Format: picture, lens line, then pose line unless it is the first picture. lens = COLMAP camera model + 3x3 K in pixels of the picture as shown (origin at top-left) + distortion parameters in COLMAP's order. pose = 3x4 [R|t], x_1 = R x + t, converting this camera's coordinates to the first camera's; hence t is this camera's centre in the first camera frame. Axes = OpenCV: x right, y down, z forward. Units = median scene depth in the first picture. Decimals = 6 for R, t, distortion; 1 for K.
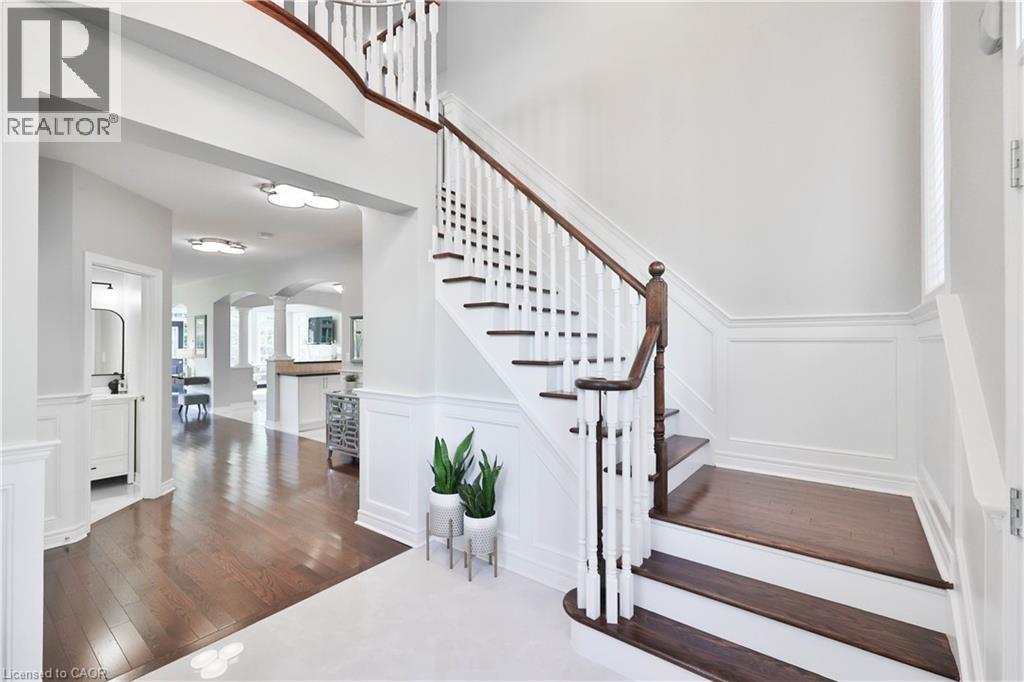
lens RADIAL K [[444.5, 0, 510.8], [0, 444.5, 341.2], [0, 0, 1]] dist [0.001739, -0.000116]
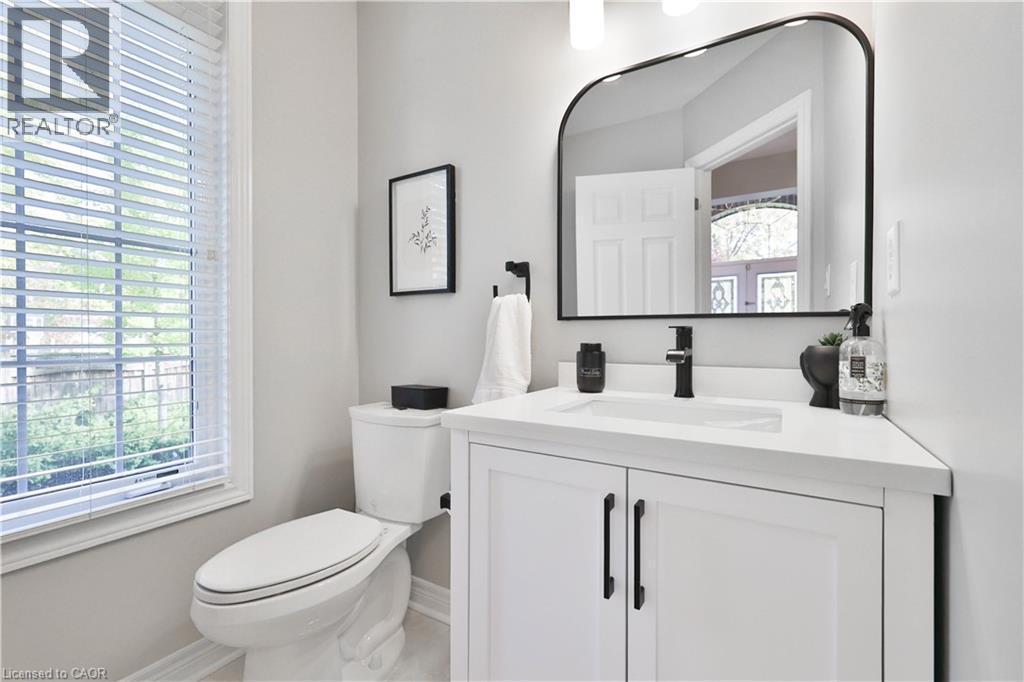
lens RADIAL K [[444.5, 0, 511.3], [0, 444.5, 341.3], [0, 0, 1]] dist [0.001739, -0.000116]
pose [[0.112435, 0.002443, -0.993656, -0.705787], [0.004873, 0.999984, 0.003010, 0.087151], [0.993647, -0.005180, 0.112421, 0.835799]]
